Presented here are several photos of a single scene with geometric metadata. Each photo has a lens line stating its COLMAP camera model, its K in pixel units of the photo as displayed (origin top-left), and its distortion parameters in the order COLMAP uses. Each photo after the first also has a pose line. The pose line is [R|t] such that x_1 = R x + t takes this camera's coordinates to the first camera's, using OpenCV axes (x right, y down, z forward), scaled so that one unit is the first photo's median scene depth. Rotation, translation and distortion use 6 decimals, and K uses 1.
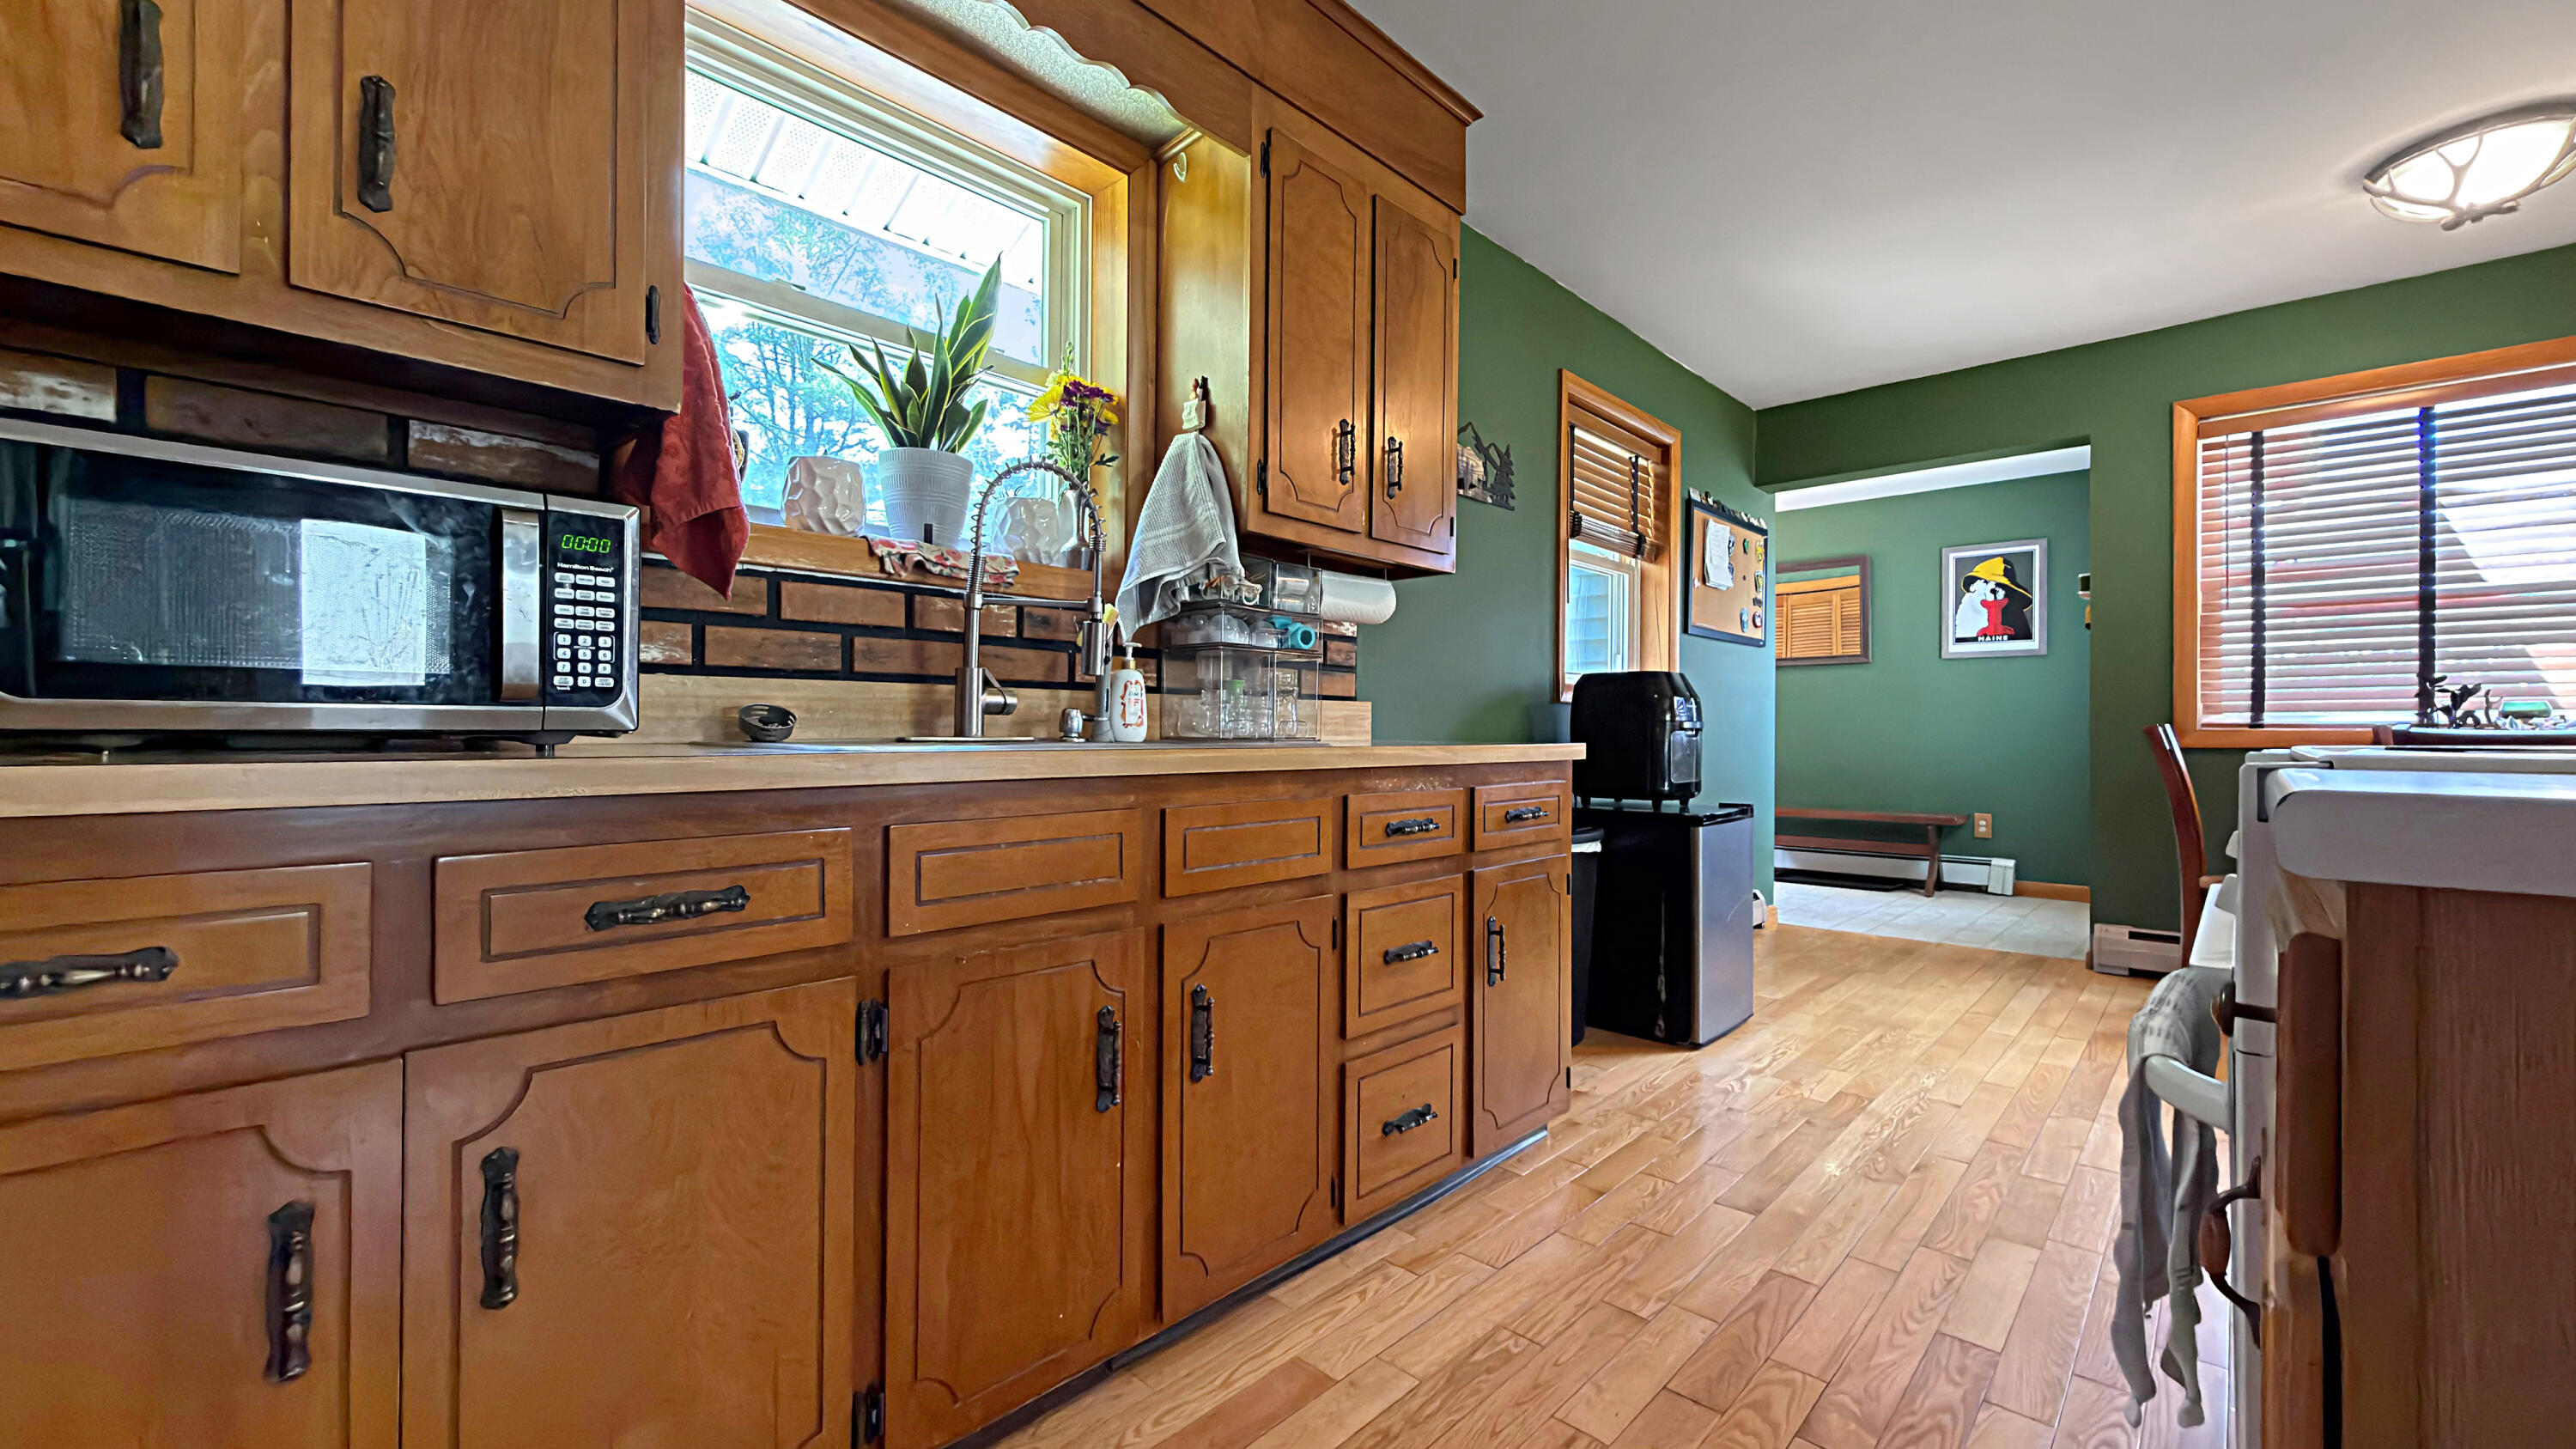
lens RADIAL K [[1028.2, 0, 1295.8], [0, 1028.2, 729.8], [0, 0, 1]] dist [0.001593, -0.000492]
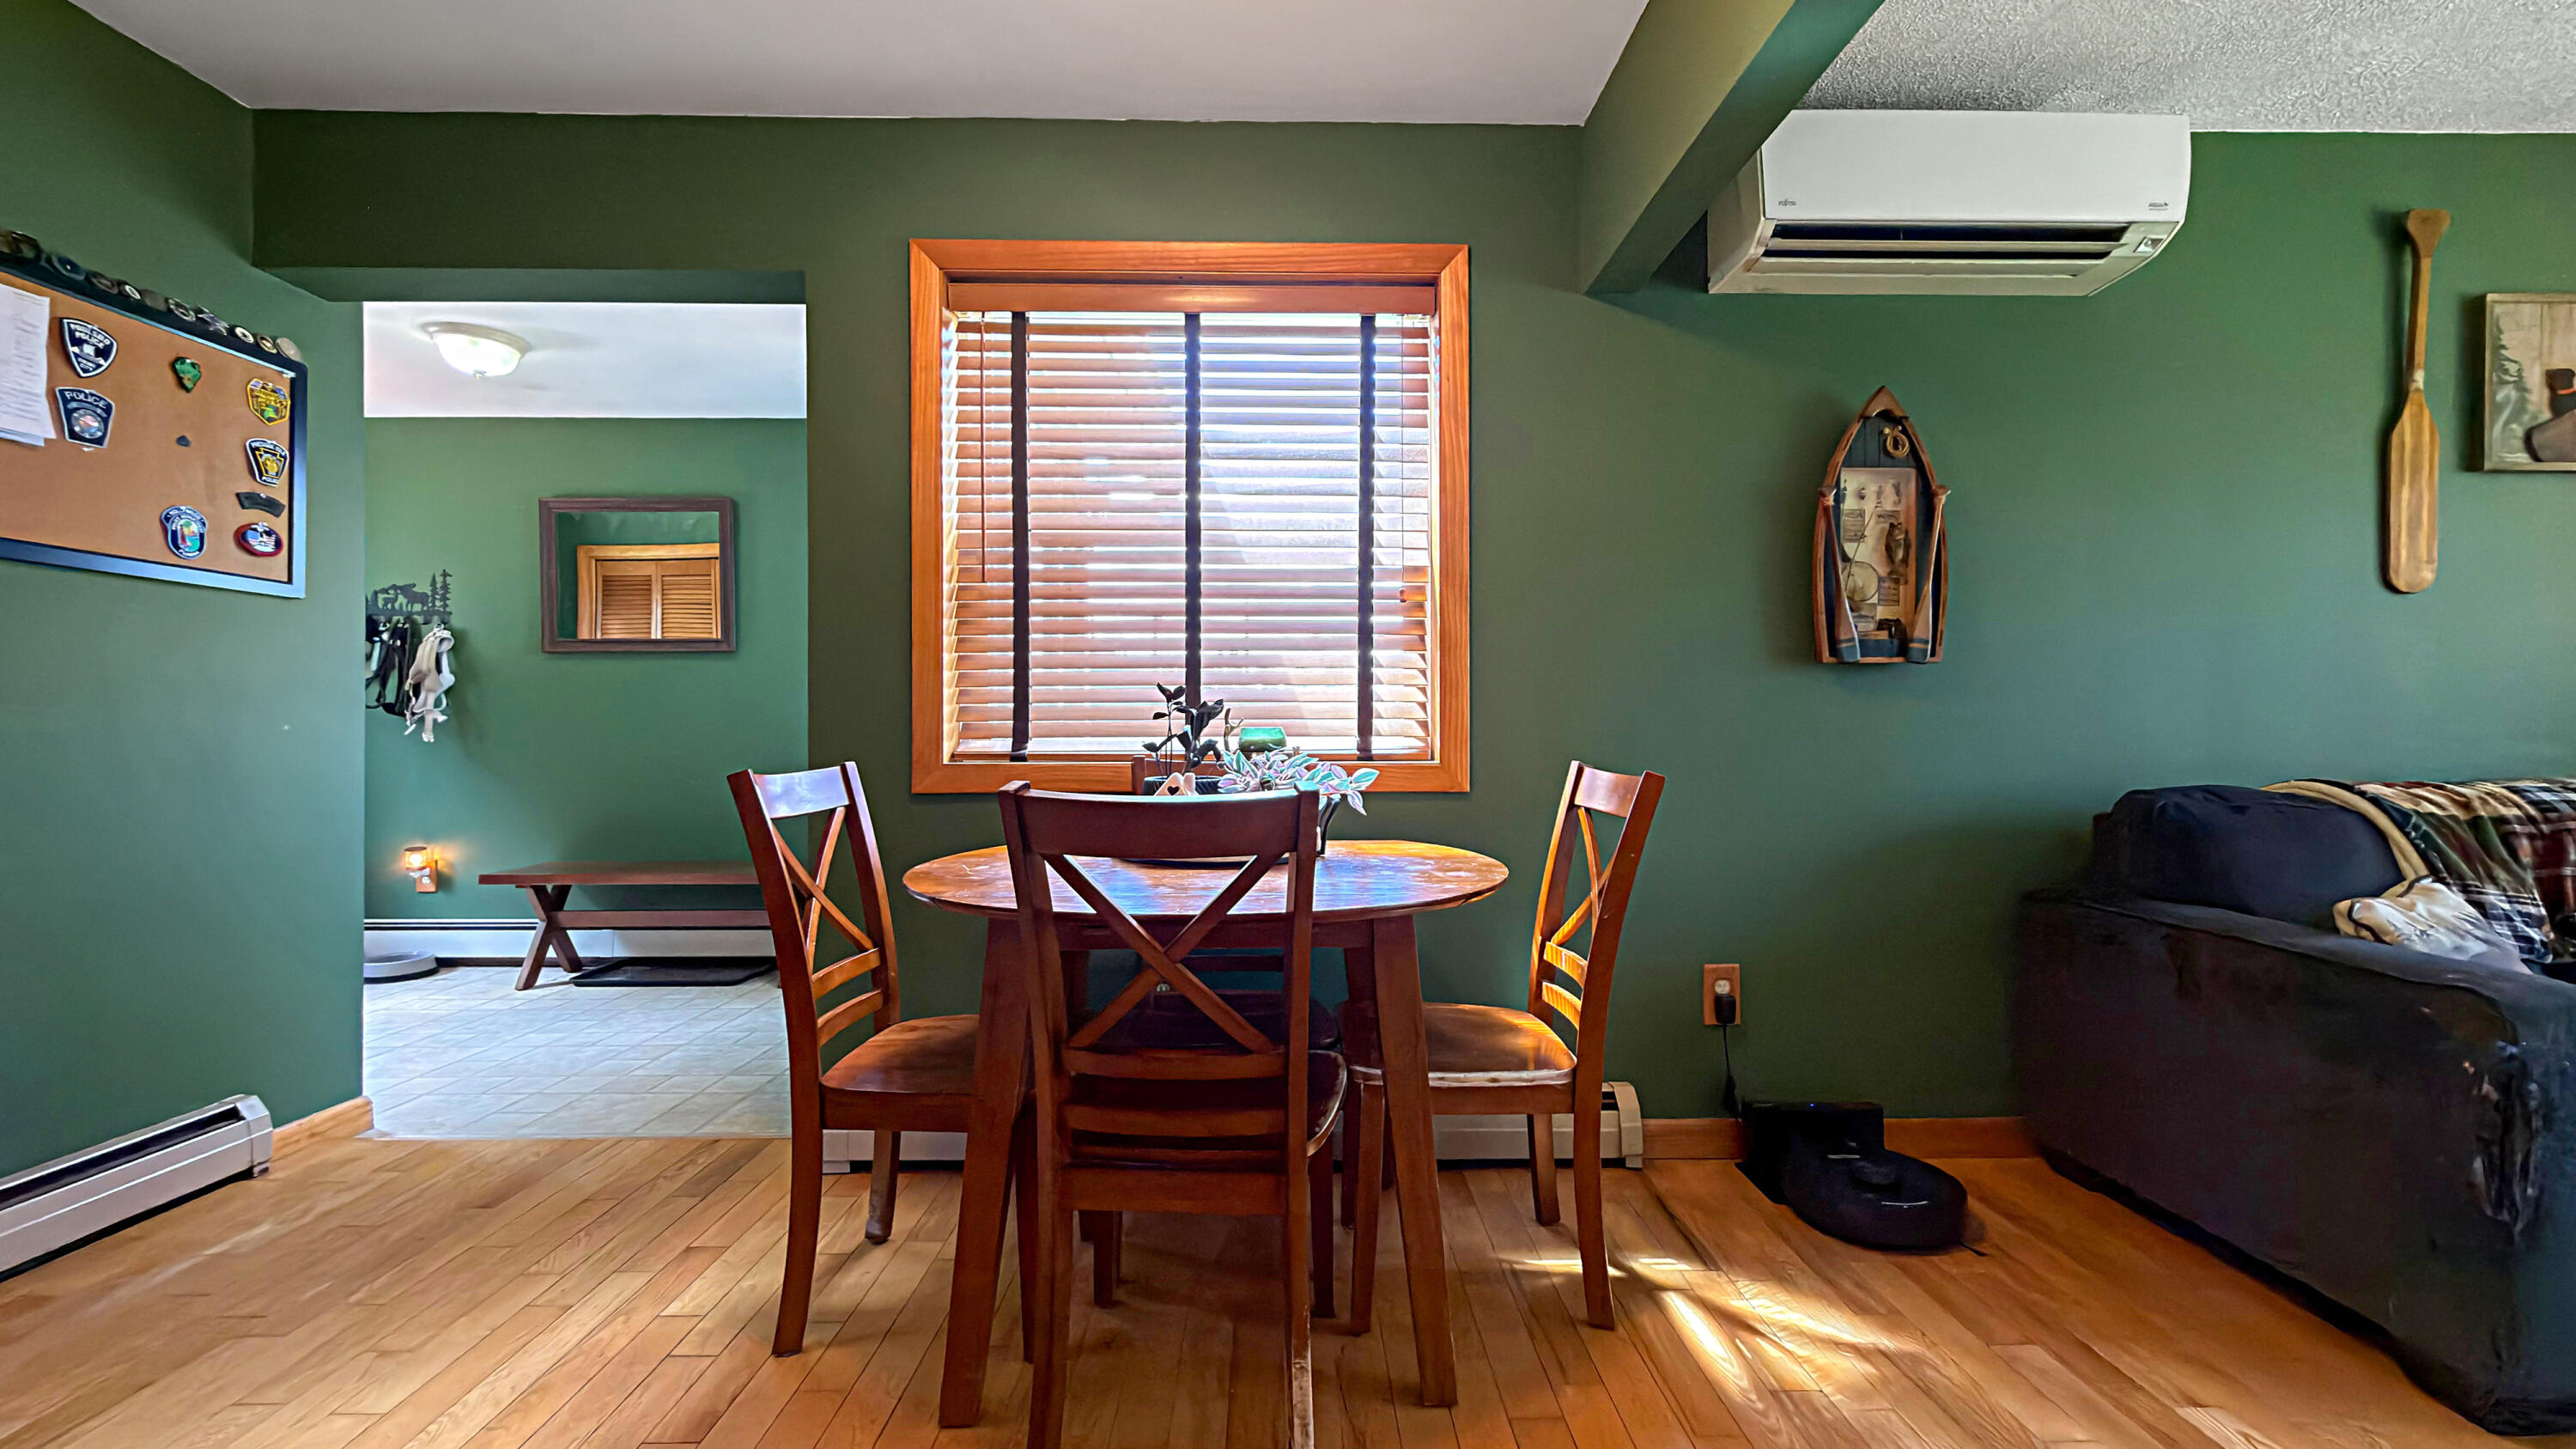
lens RADIAL K [[1028.2, 0, 1293.0], [0, 1028.2, 727.6], [0, 0, 1]] dist [0.001593, -0.000492]
pose [[0.722500, 0.001455, 0.691370, 0.713352], [-0.000890, 0.999999, -0.001174, -0.026594], [-0.691371, 0.000233, 0.722500, 0.471703]]
